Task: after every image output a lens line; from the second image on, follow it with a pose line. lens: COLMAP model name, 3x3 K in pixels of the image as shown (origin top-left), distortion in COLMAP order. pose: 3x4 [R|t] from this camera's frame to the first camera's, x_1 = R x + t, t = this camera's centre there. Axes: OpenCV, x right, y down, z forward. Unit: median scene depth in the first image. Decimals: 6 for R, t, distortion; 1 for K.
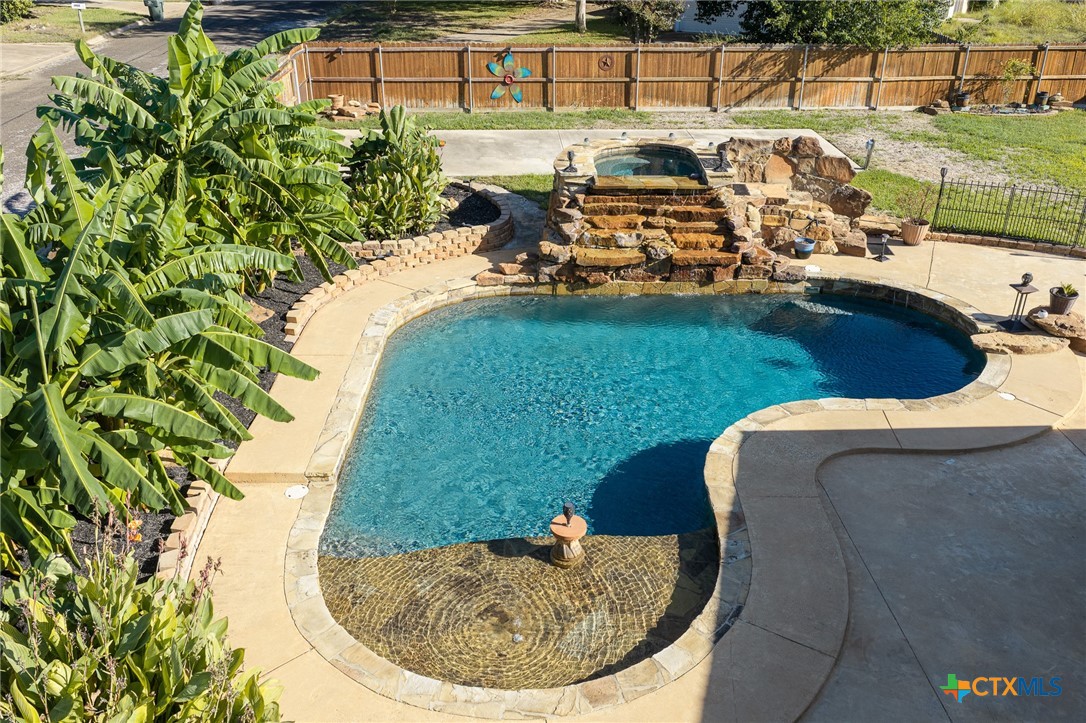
lens RADIAL K [[907.0, 0, 543.0], [0, 907.0, 361.5], [0, 0, 1]] dist [0.009522, -0.009393]
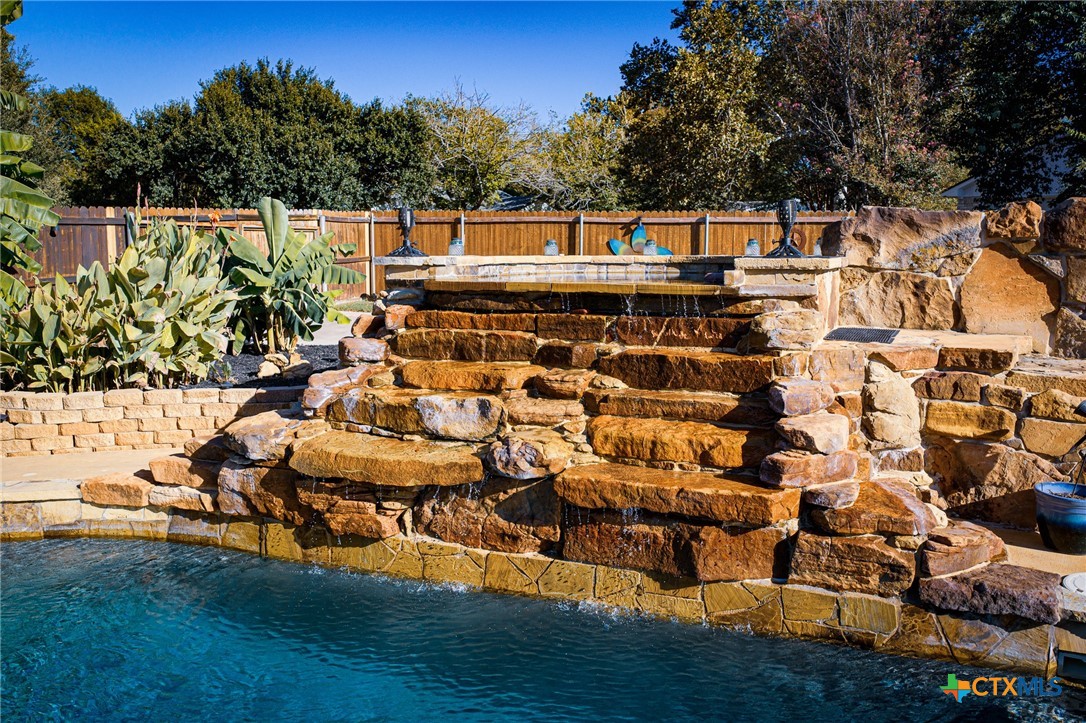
lens RADIAL K [[907.0, 0, 543.0], [0, 907.0, 361.5], [0, 0, 1]] dist [0.009522, -0.009393]
pose [[0.924373, 0.049864, -0.378218, 0.245985], [-0.173330, 0.938076, -0.299949, -0.056261], [0.339841, 0.342821, 0.875775, 0.691518]]
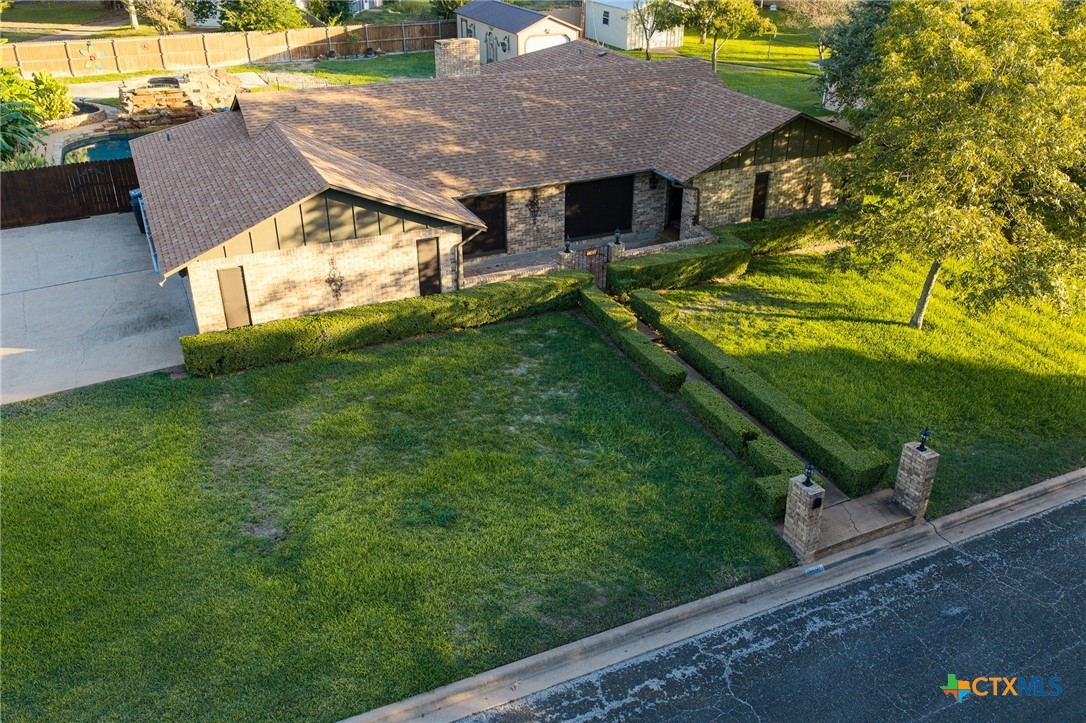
lens RADIAL K [[907.0, 0, 543.0], [0, 907.0, 361.5], [0, 0, 1]] dist [0.009522, -0.009393]
pose [[0.919080, -0.177628, 0.351766, 0.077207], [0.172439, 0.983931, 0.046304, 0.652478], [-0.354338, 0.018101, 0.934942, -1.849258]]
